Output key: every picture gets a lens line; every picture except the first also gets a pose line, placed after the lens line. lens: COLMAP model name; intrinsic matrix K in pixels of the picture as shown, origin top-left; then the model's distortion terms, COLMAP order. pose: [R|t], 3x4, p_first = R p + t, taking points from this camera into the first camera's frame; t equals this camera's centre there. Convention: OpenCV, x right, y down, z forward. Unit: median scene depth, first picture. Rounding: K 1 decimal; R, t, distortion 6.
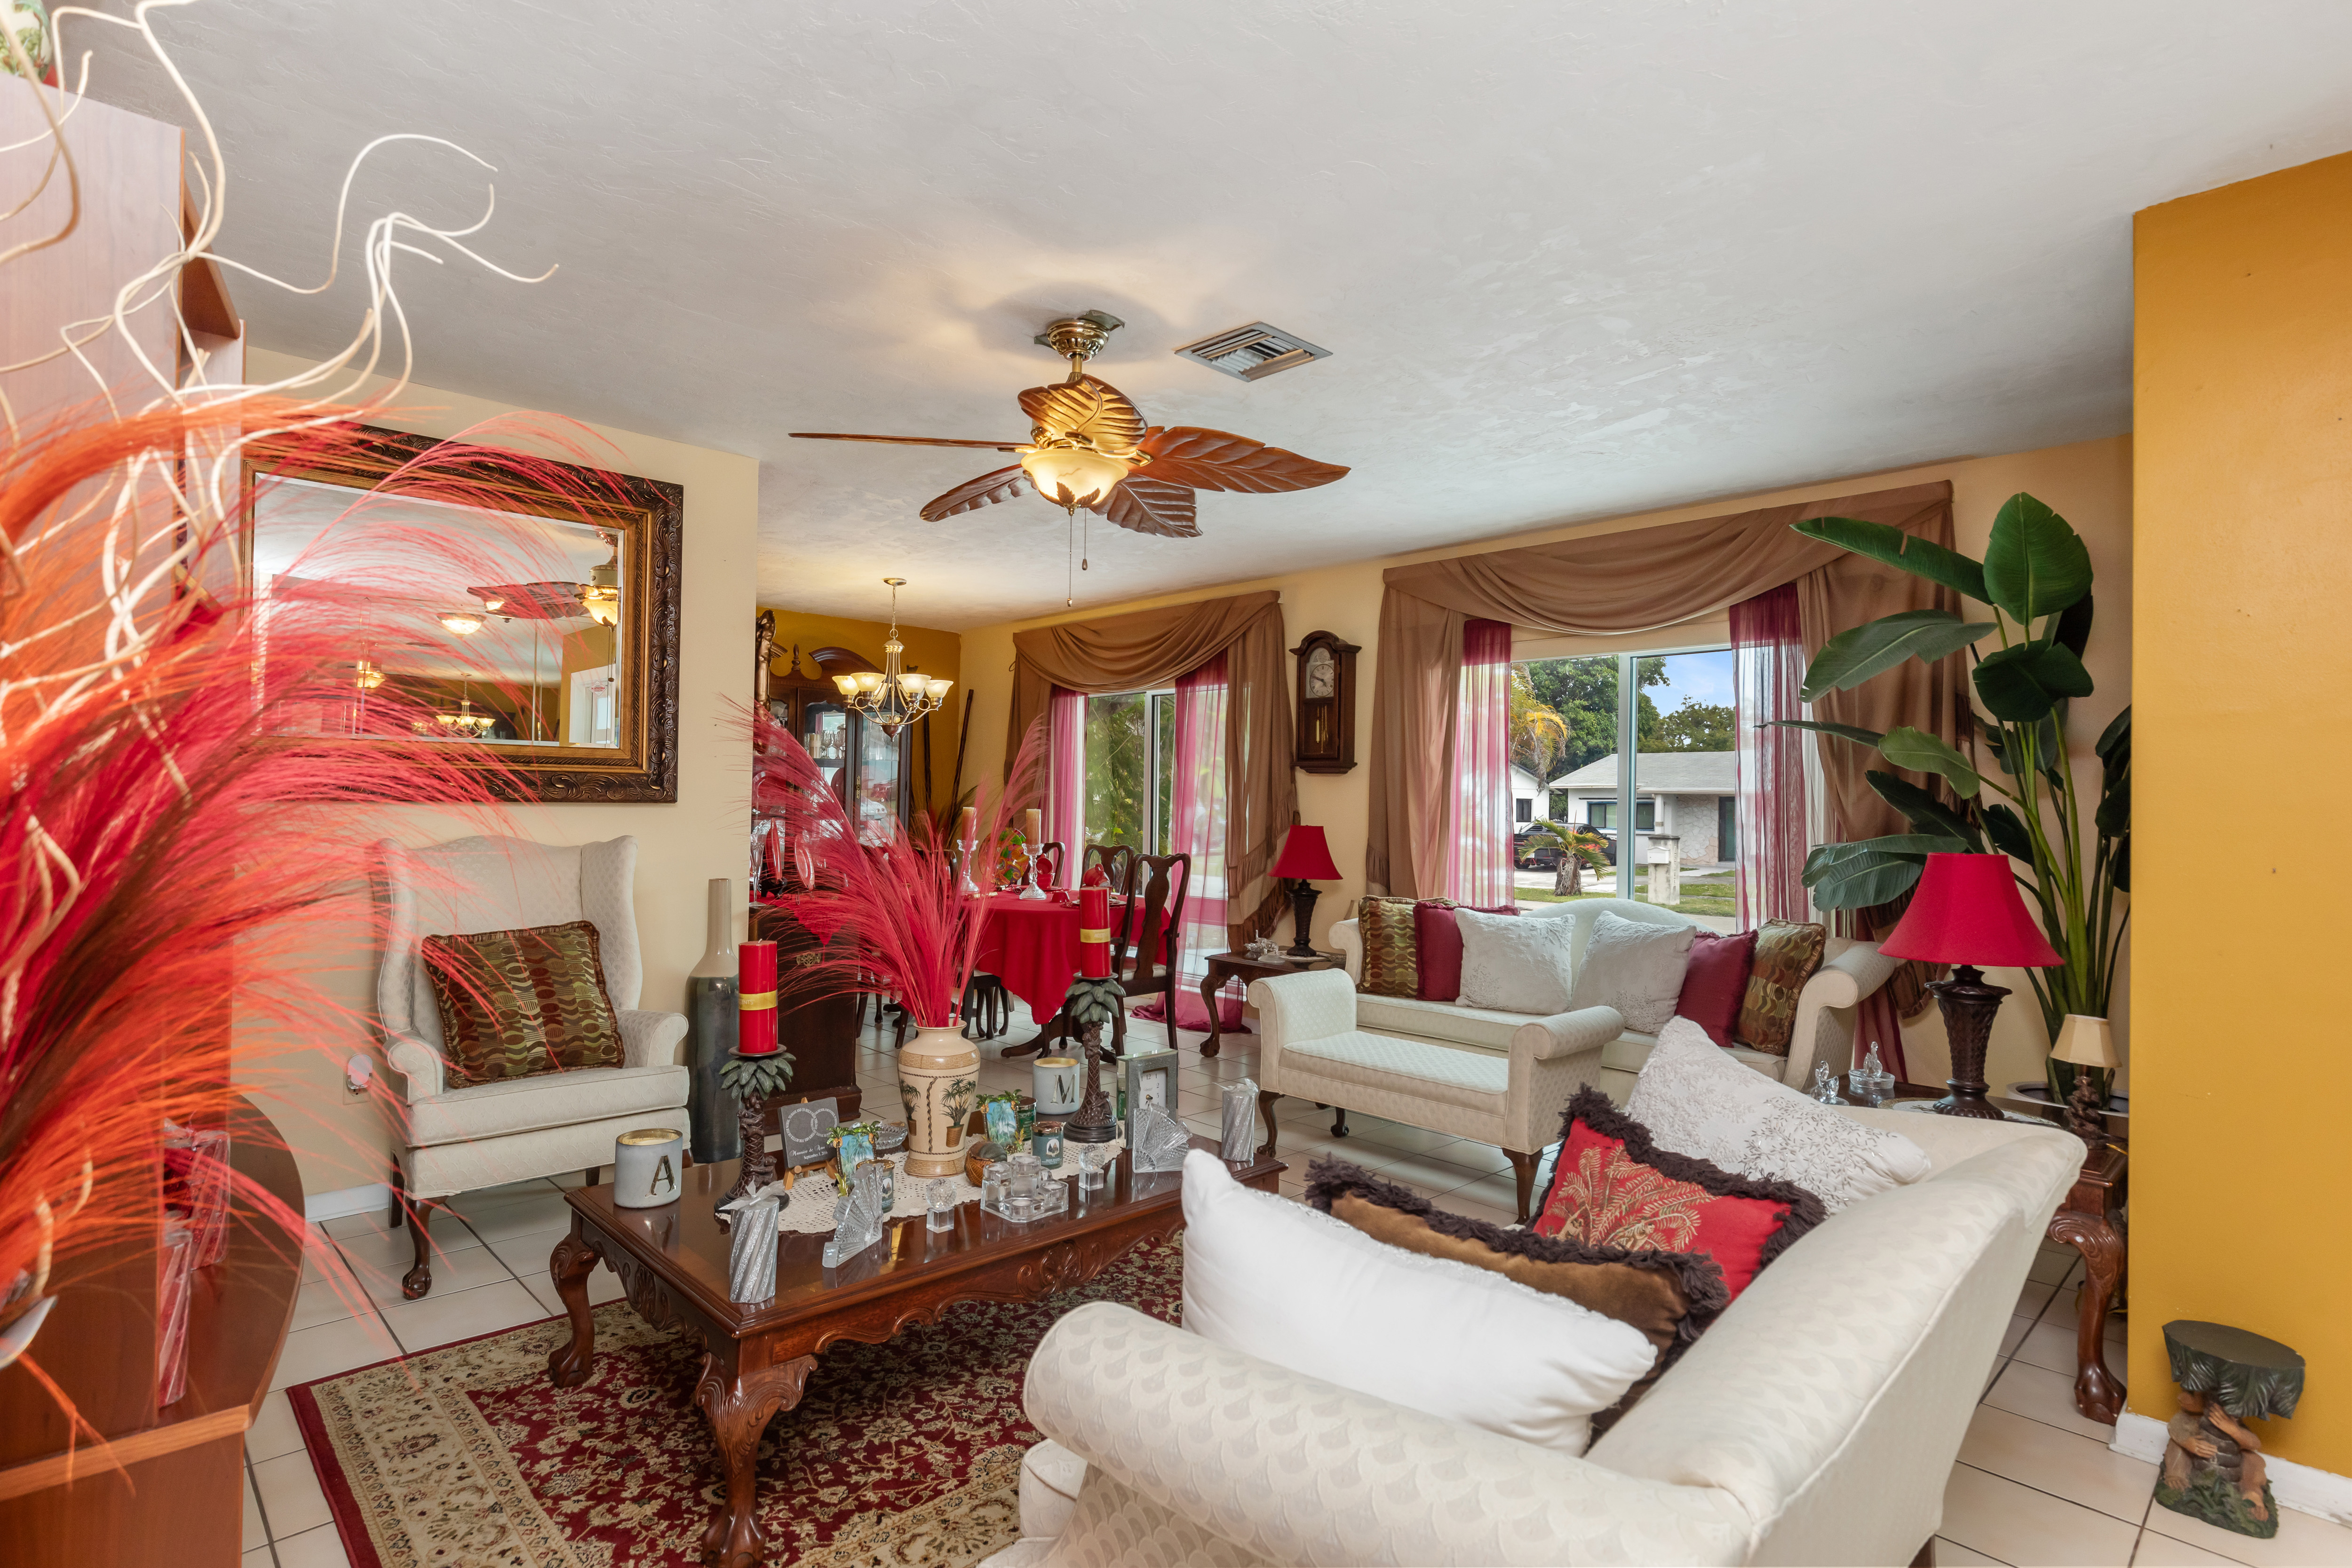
lens RADIAL K [[1154.9, 0, 1168.3], [0, 1154.9, 802.6], [0, 0, 1]] dist [0.000518, -0.000062]
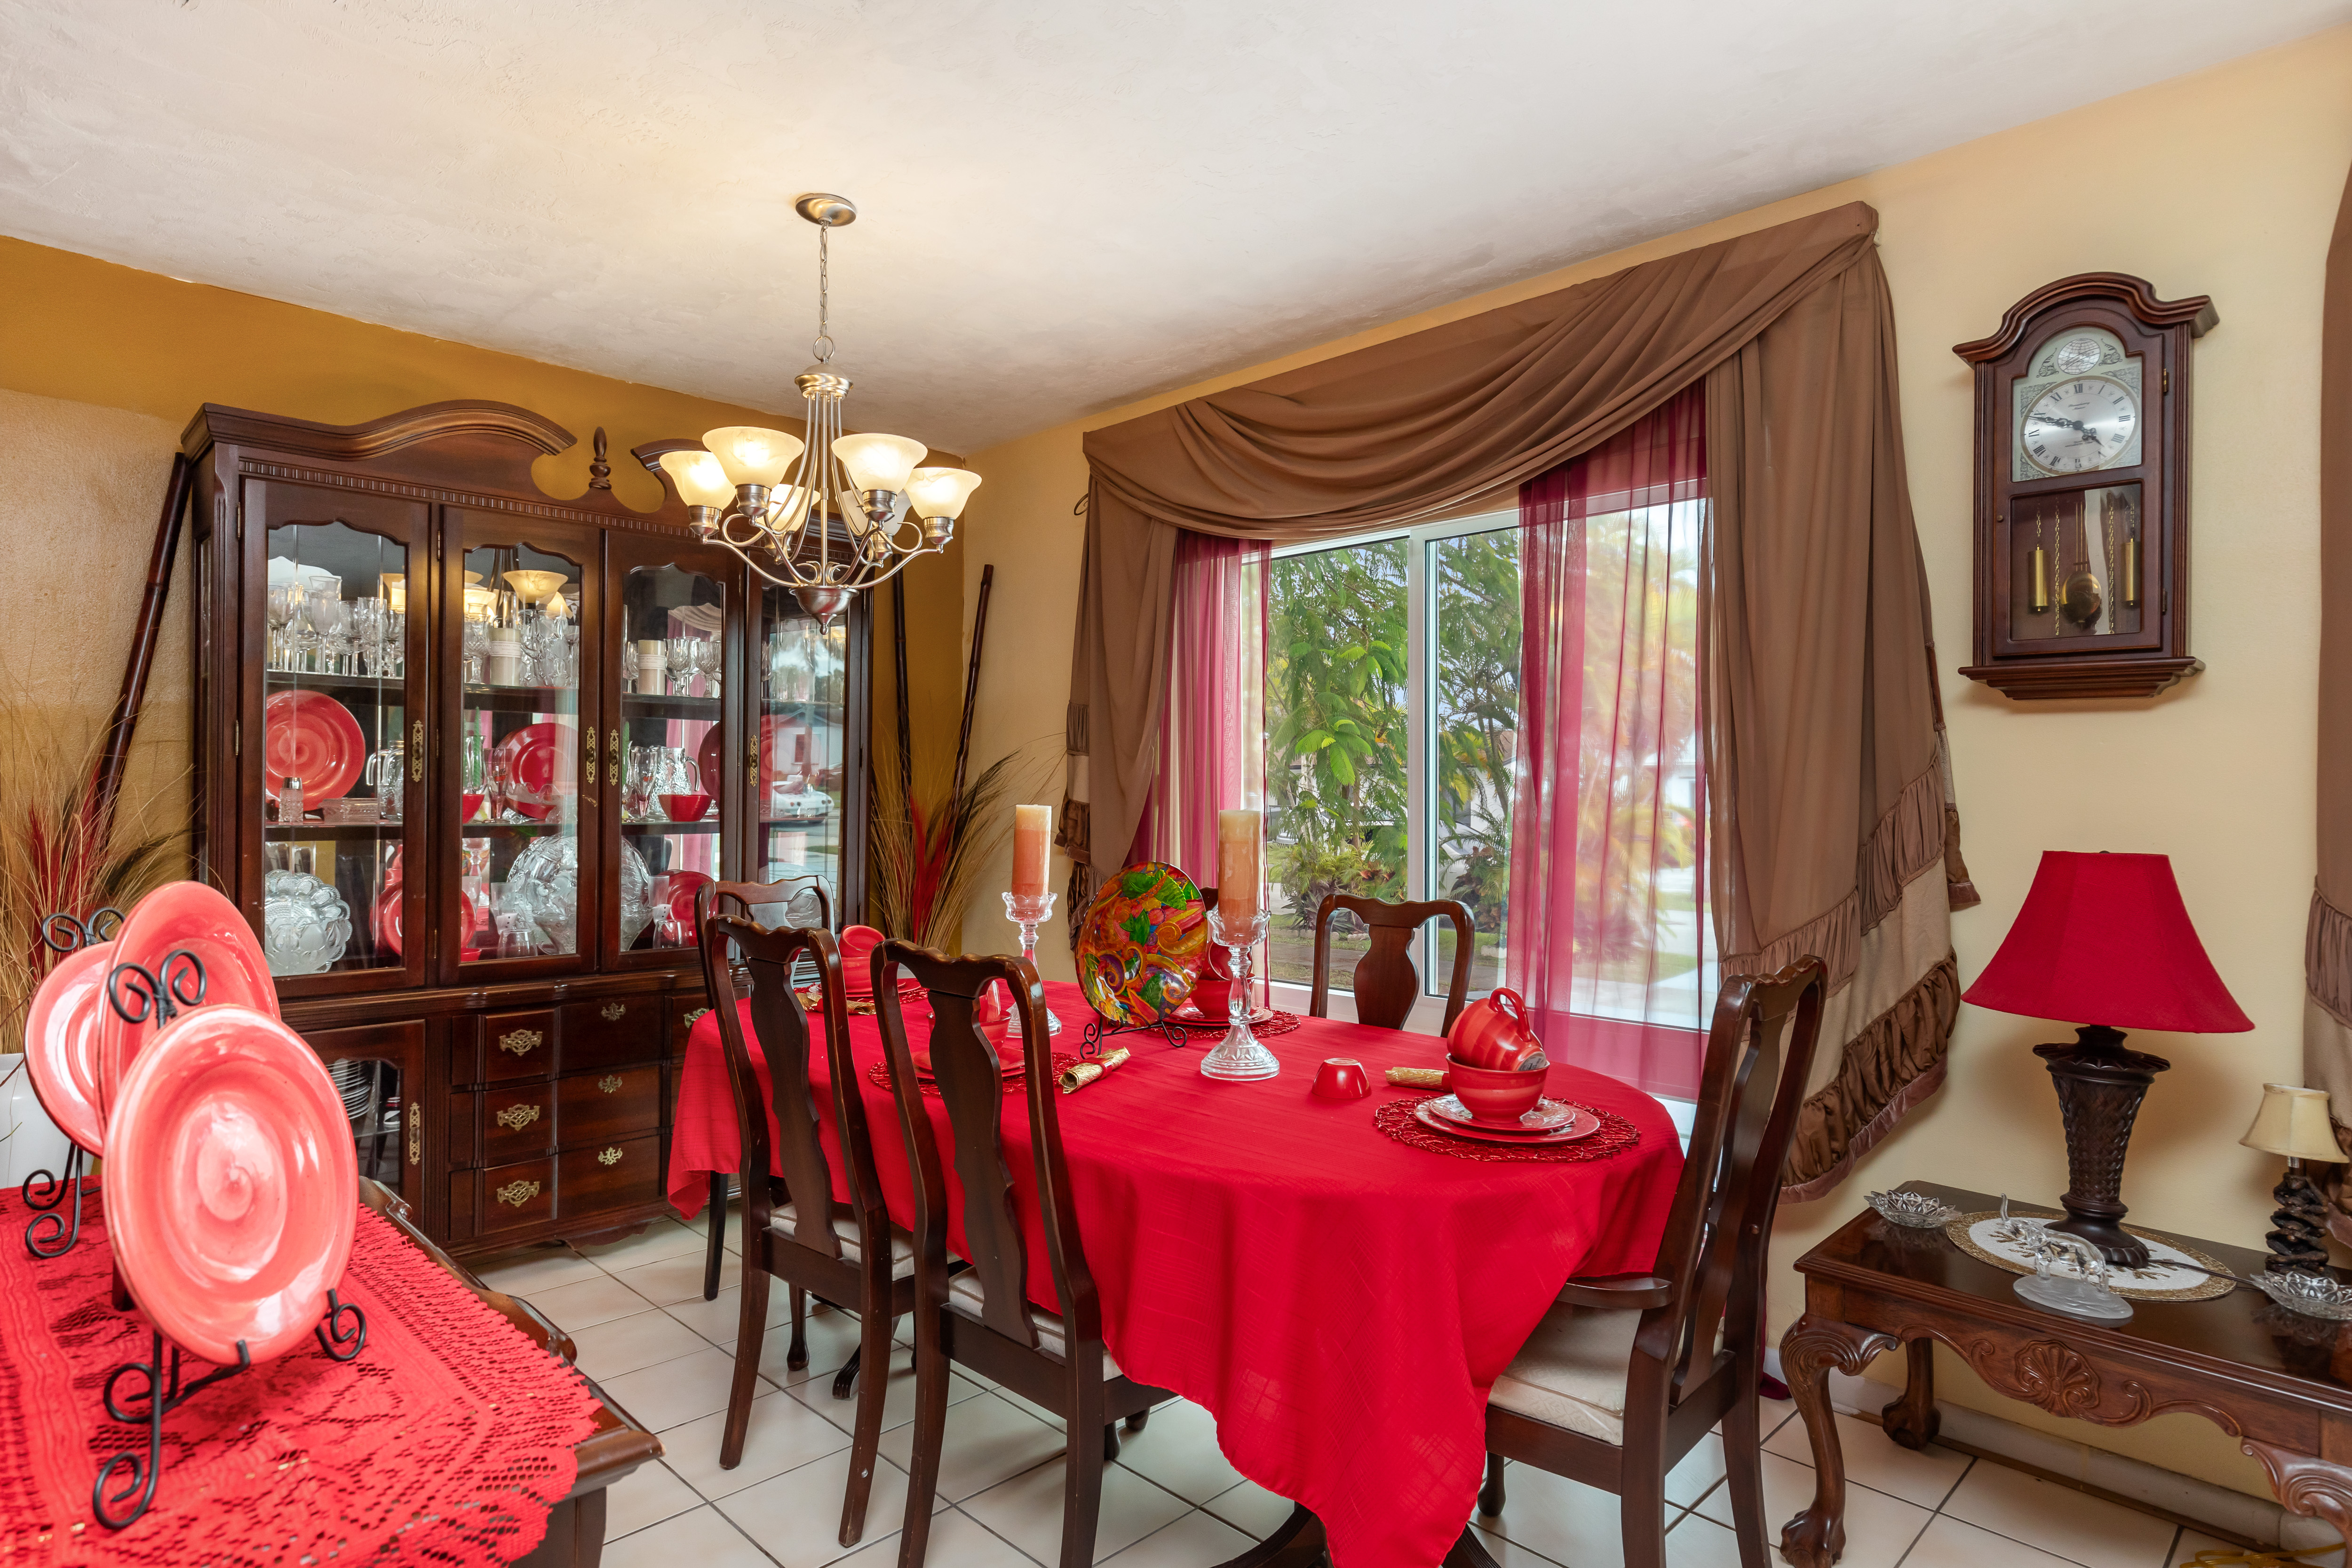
lens RADIAL K [[1275.8, 0, 1156.6], [0, 1275.8, 793.6], [0, 0, 1]] dist [0.000300, 0.000385]
pose [[0.999921, -0.009657, 0.008075, -0.149026], [0.009670, 0.999952, -0.001573, 0.001659], [-0.008059, 0.001651, 0.999966, 0.649263]]
